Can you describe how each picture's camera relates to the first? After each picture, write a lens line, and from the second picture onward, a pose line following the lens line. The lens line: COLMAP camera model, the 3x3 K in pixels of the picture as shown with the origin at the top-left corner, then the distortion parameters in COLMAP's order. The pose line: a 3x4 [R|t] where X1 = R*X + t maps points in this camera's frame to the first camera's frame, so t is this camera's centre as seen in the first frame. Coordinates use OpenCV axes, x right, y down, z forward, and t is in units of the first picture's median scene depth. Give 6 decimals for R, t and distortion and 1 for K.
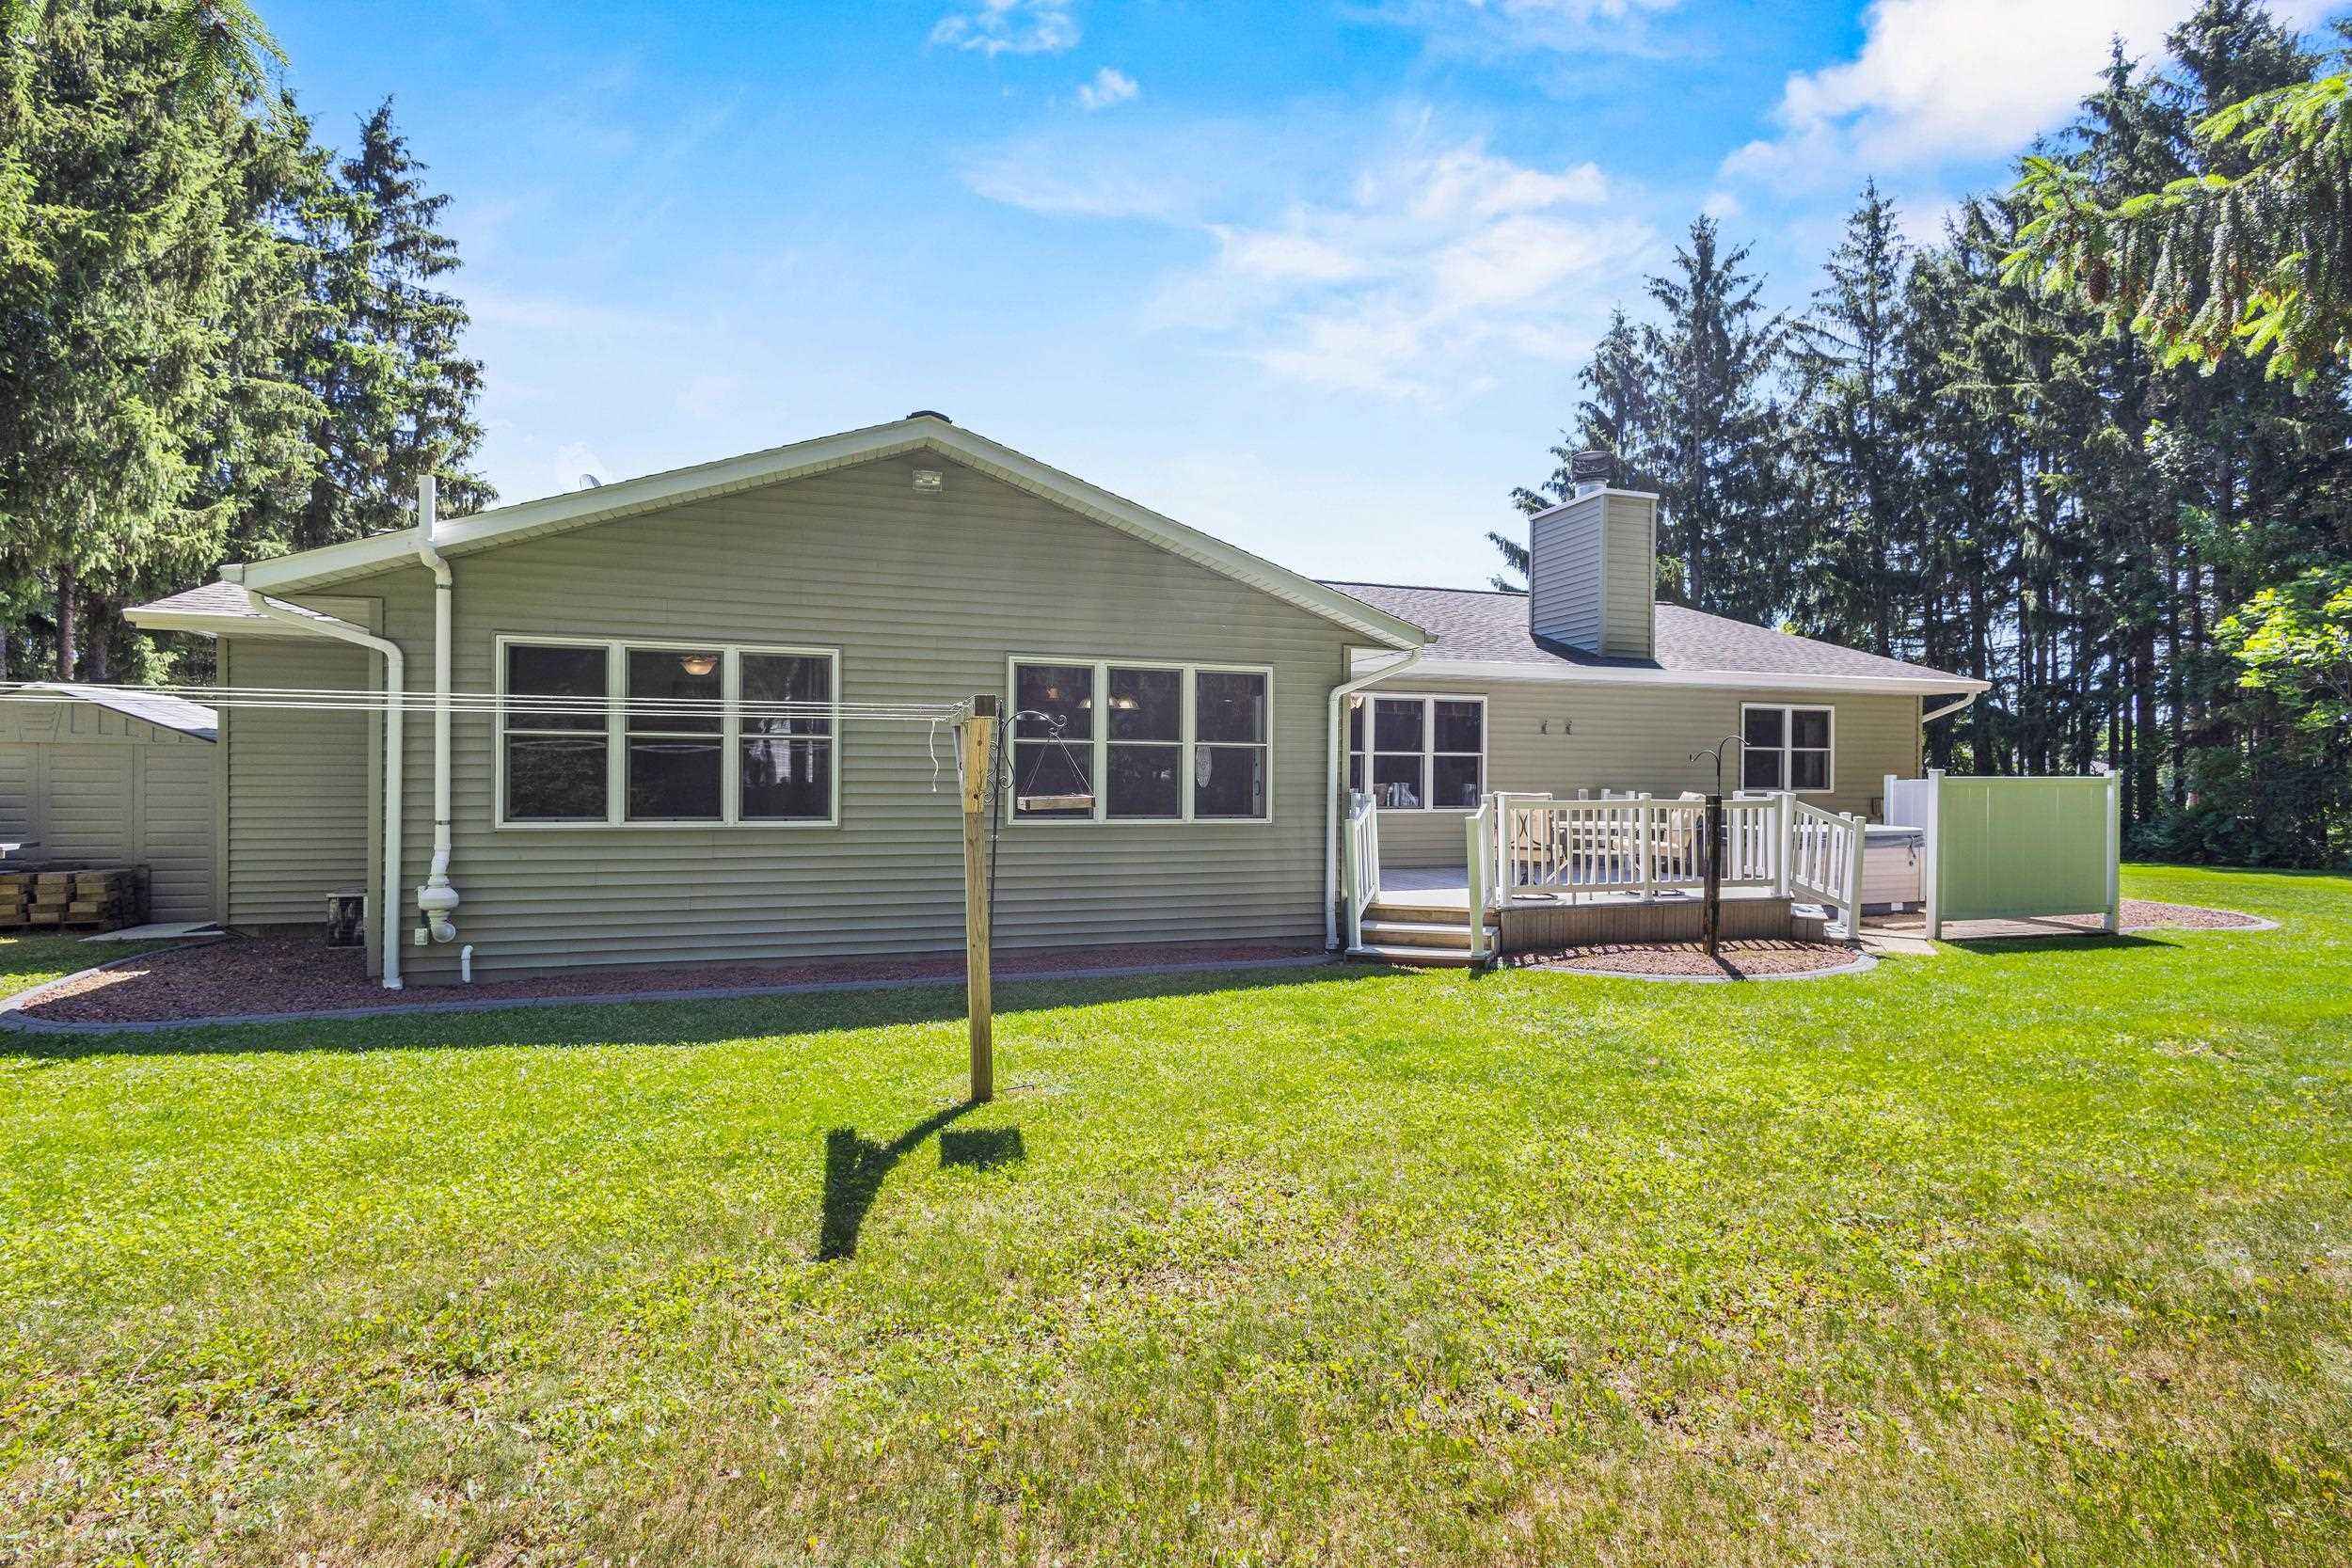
lens RADIAL K [[1082.2, 0, 1152.3], [0, 1082.2, 782.5], [0, 0, 1]] dist [0.007755, -0.003148]
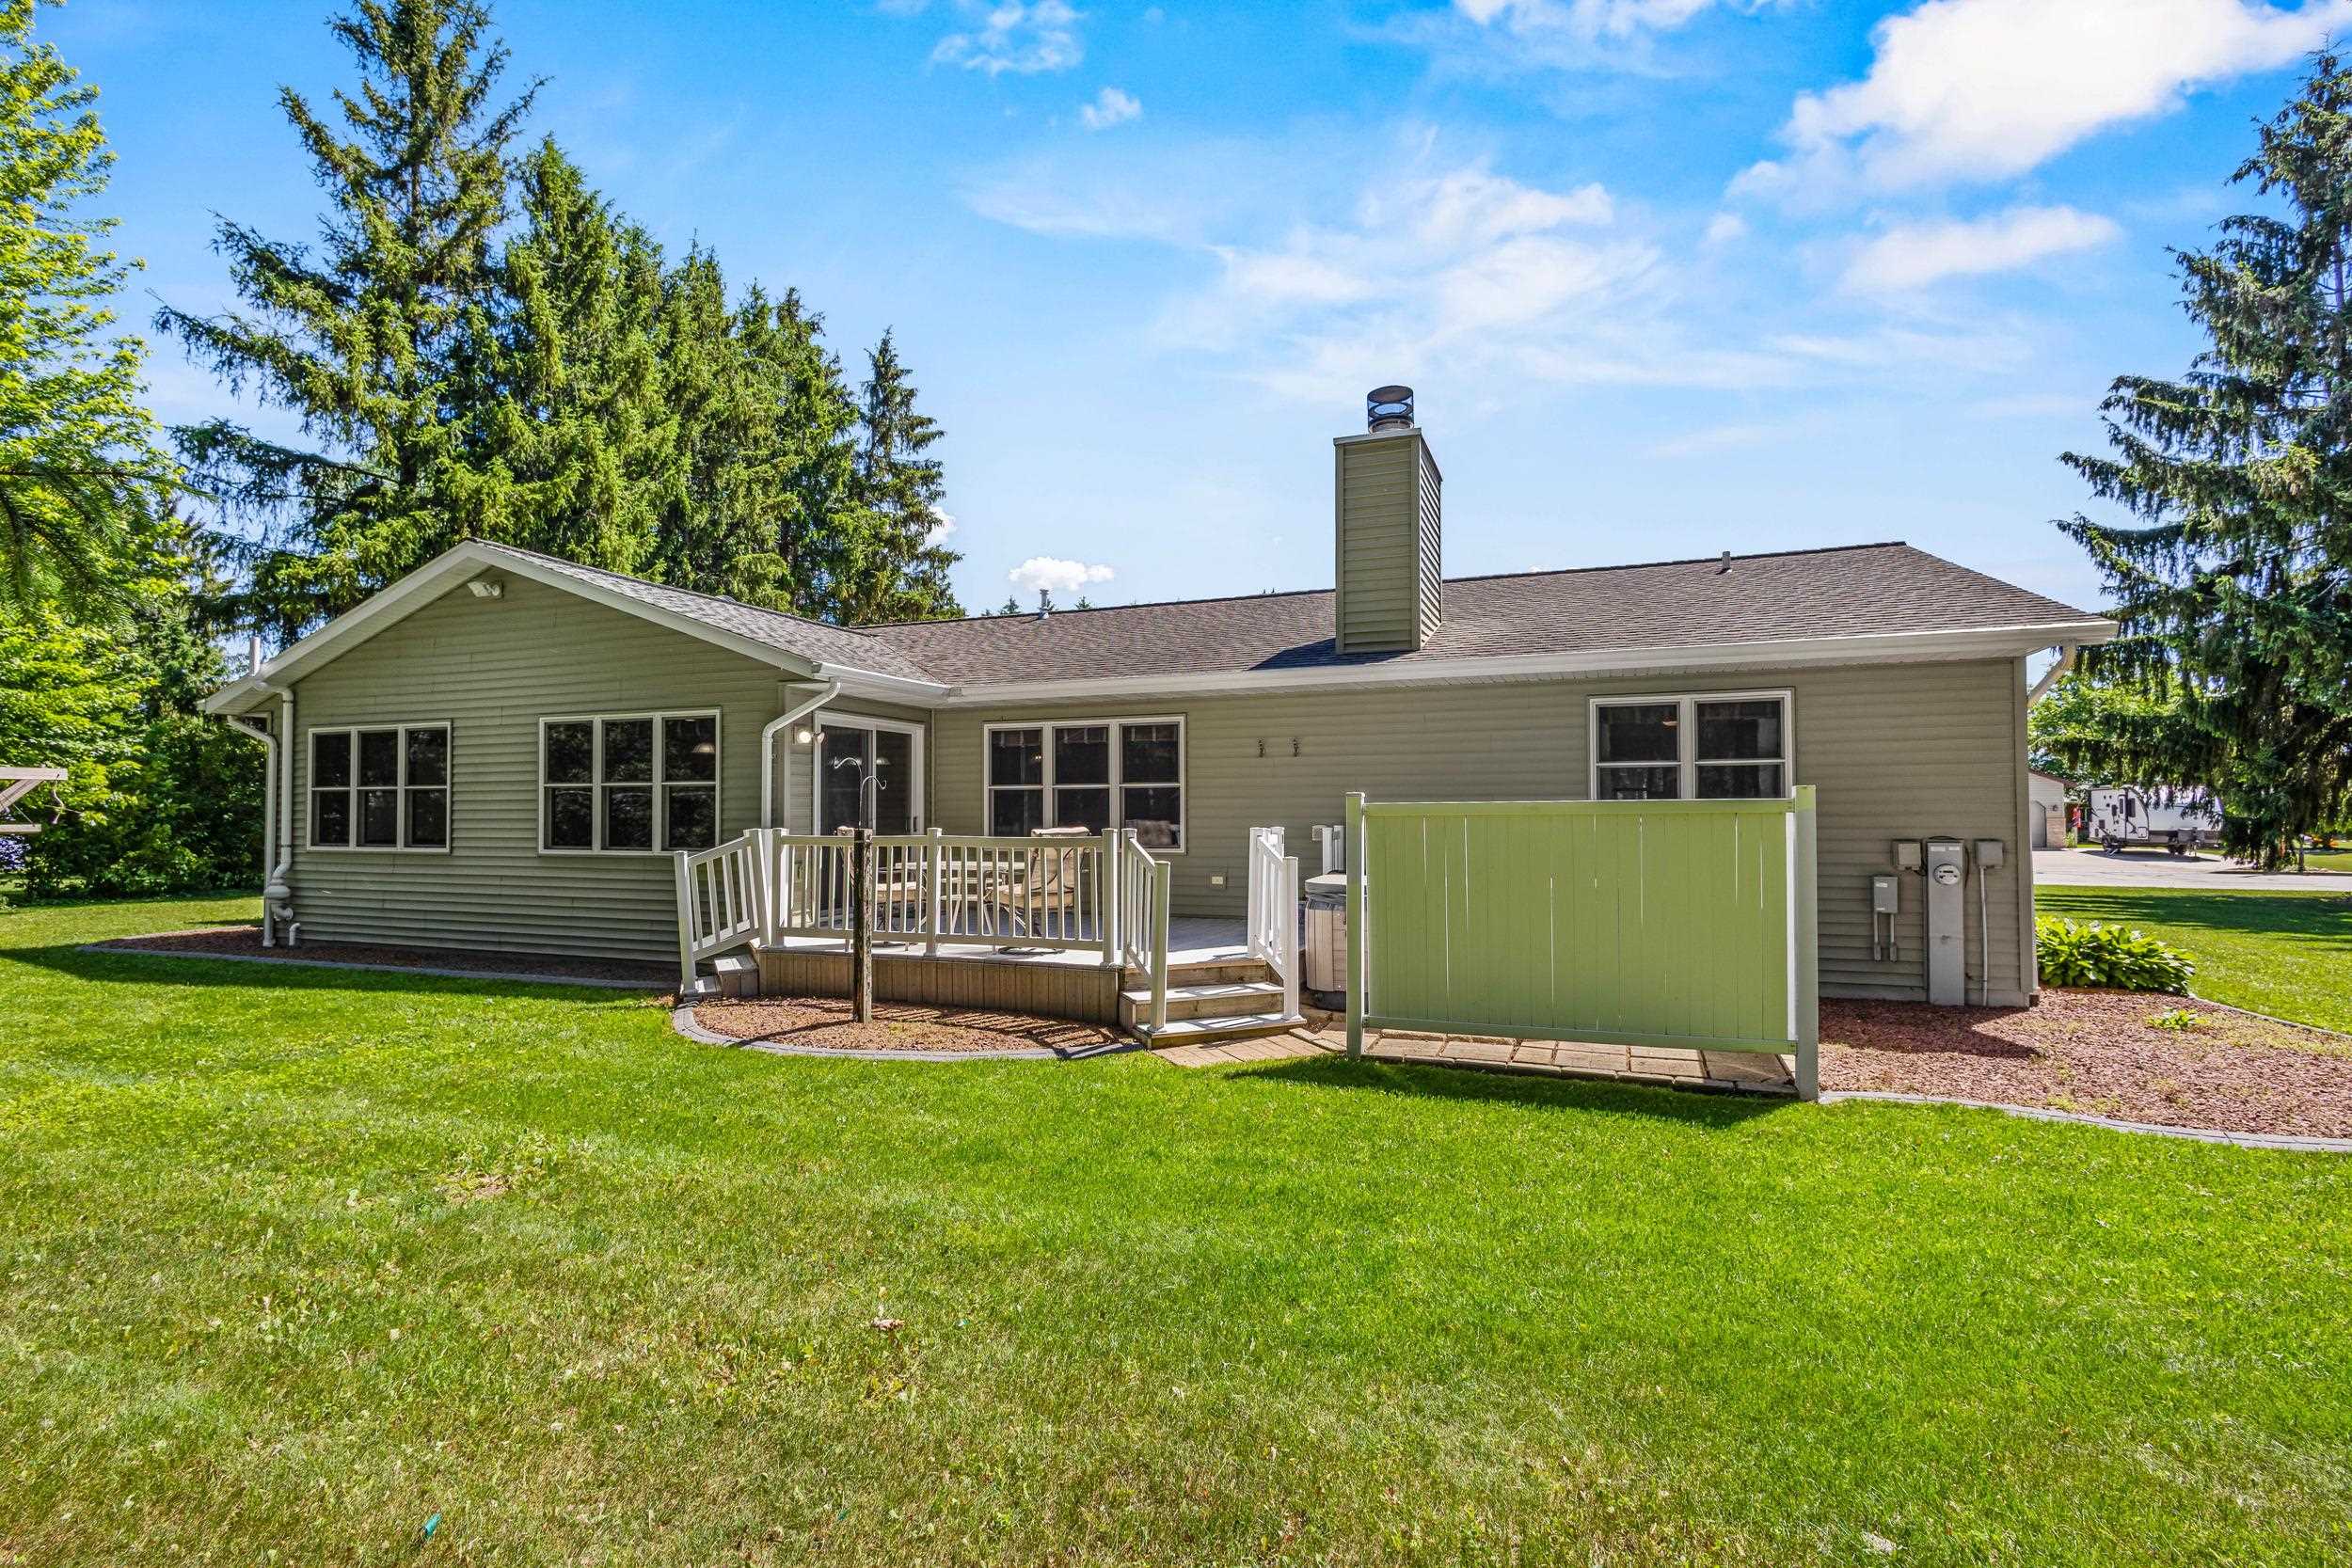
lens RADIAL K [[1082.2, 0, 1157.4], [0, 1082.2, 796.9], [0, 0, 1]] dist [0.007755, -0.003148]
pose [[0.771972, -0.021407, -0.635296, 1.066155], [0.001851, 0.999504, -0.031430, 0.012775], [0.635654, 0.023087, 0.771629, 0.436324]]
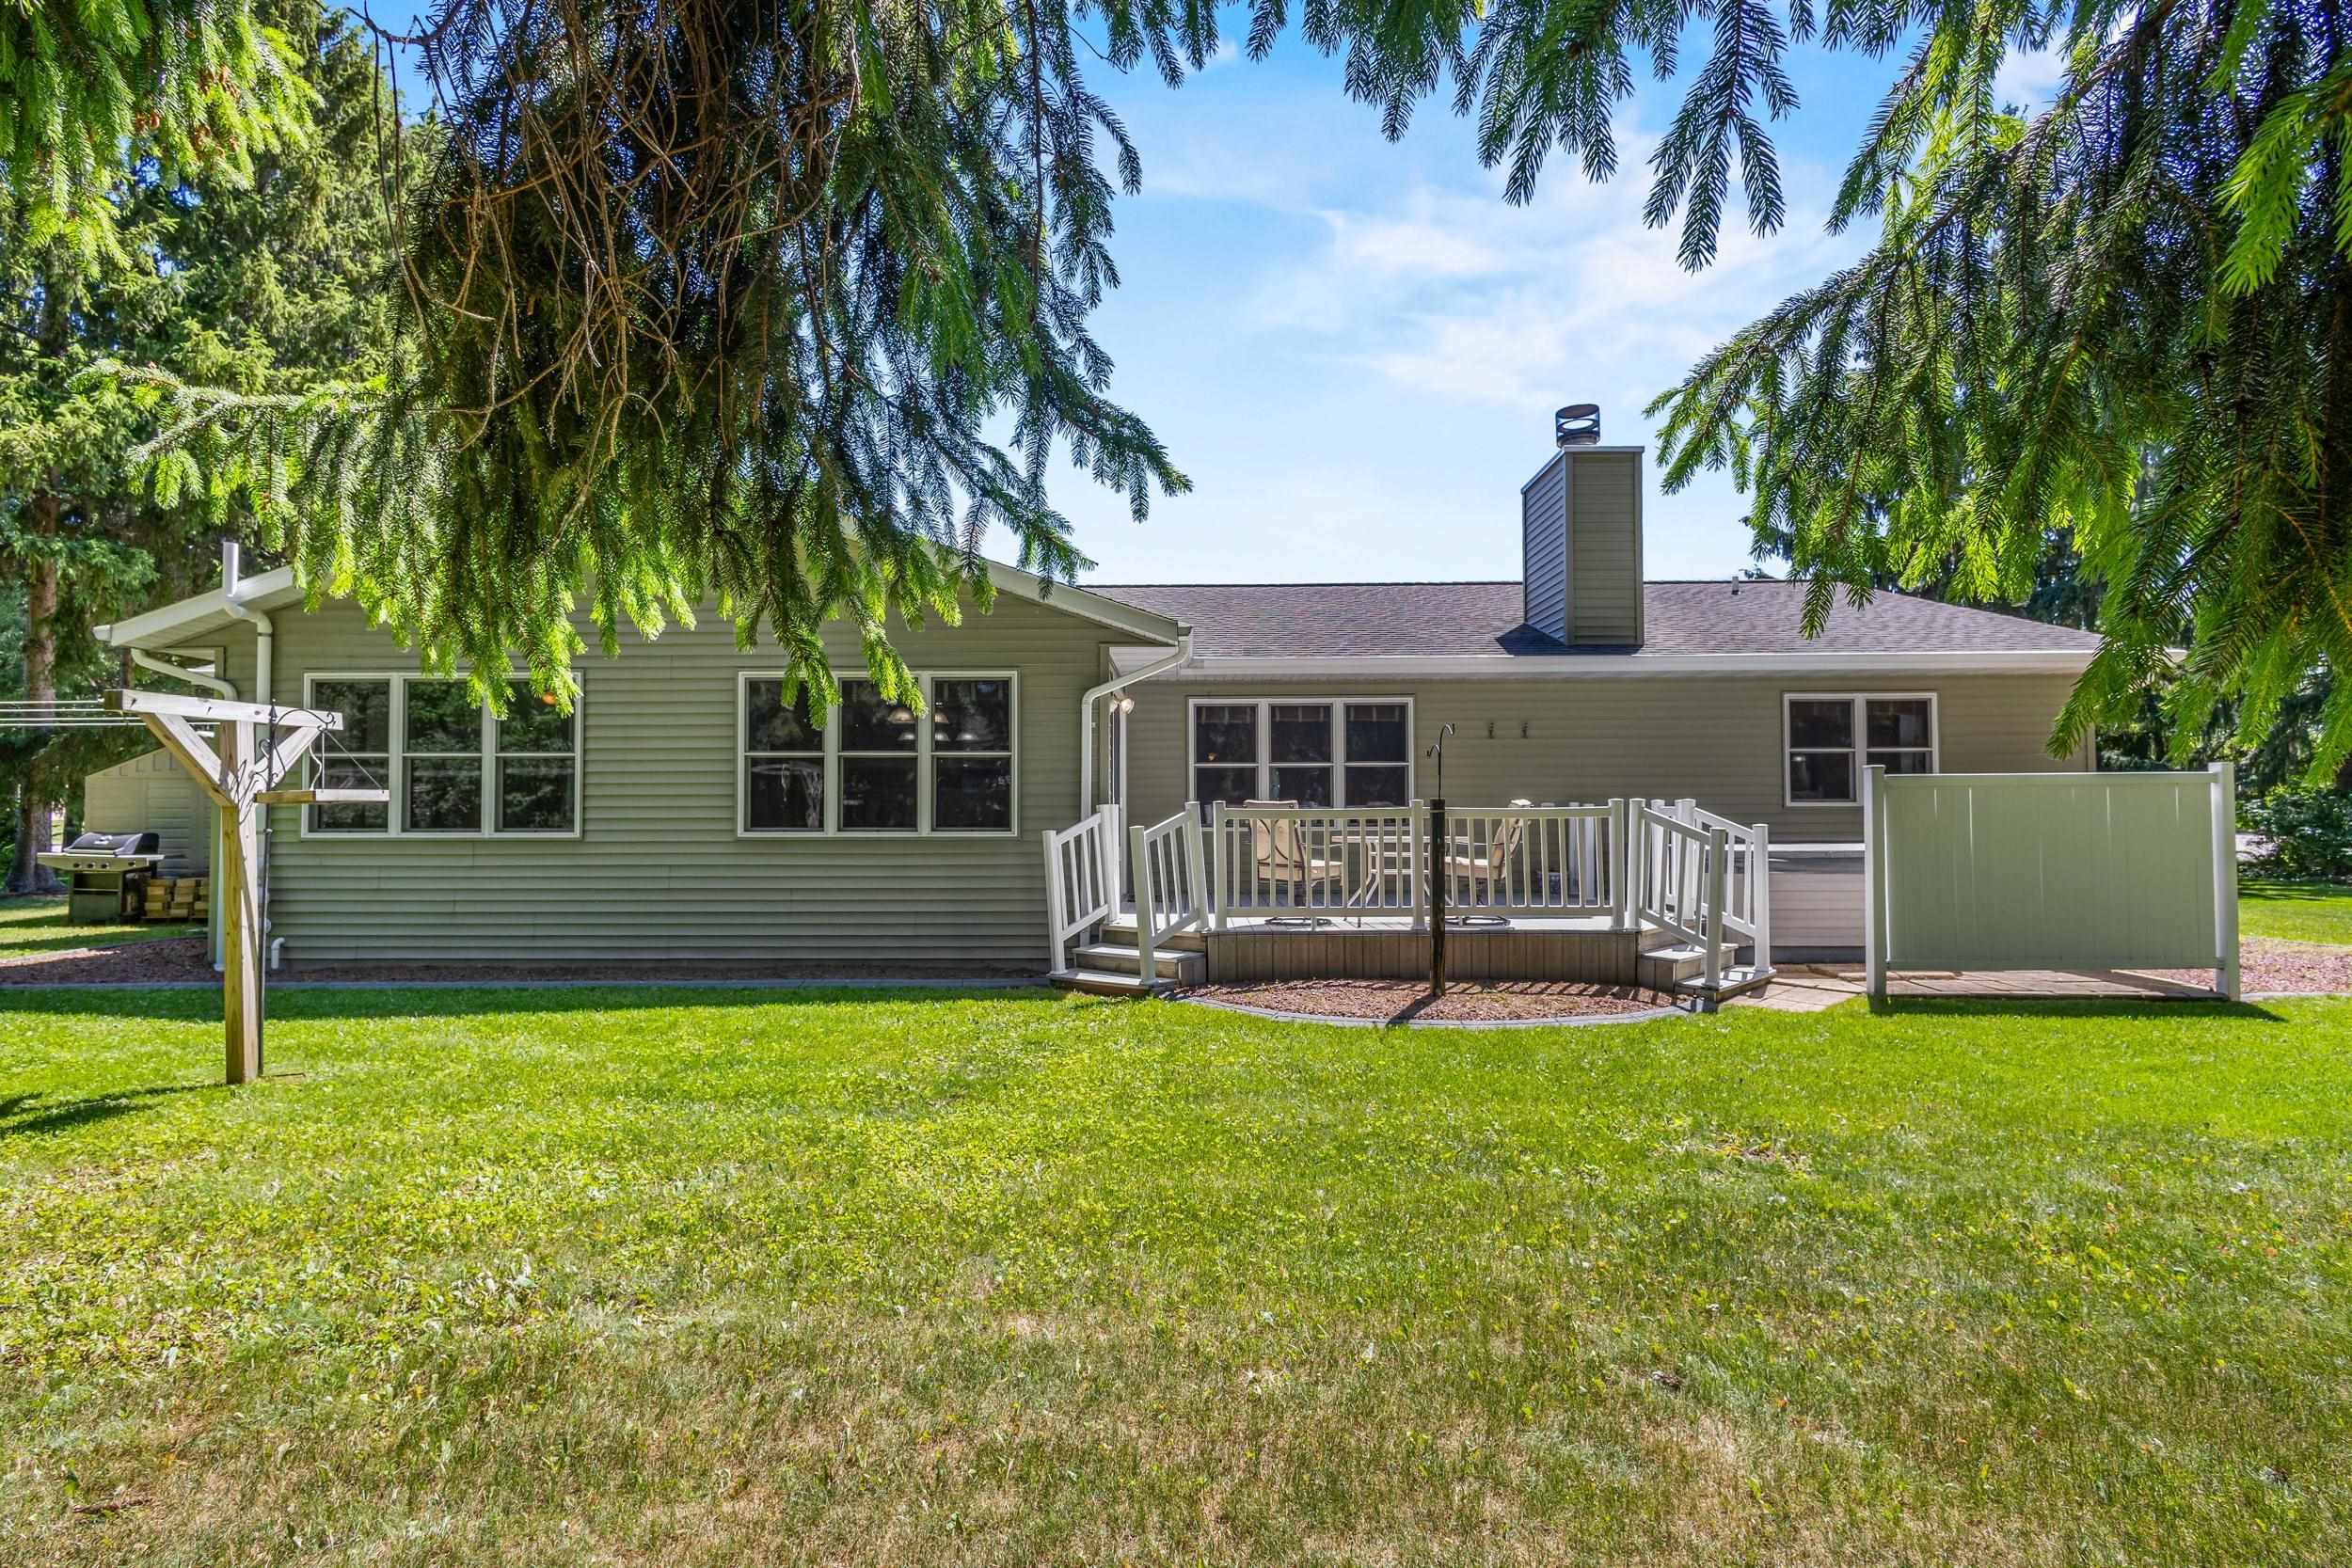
lens RADIAL K [[1082.2, 0, 1156.0], [0, 1082.2, 786.4], [0, 0, 1]] dist [0.007755, -0.003148]
pose [[0.947718, -0.016533, -0.318681, 0.502390], [0.007162, 0.999507, -0.030555, 0.022752], [0.319029, 0.026675, 0.947369, 0.139567]]
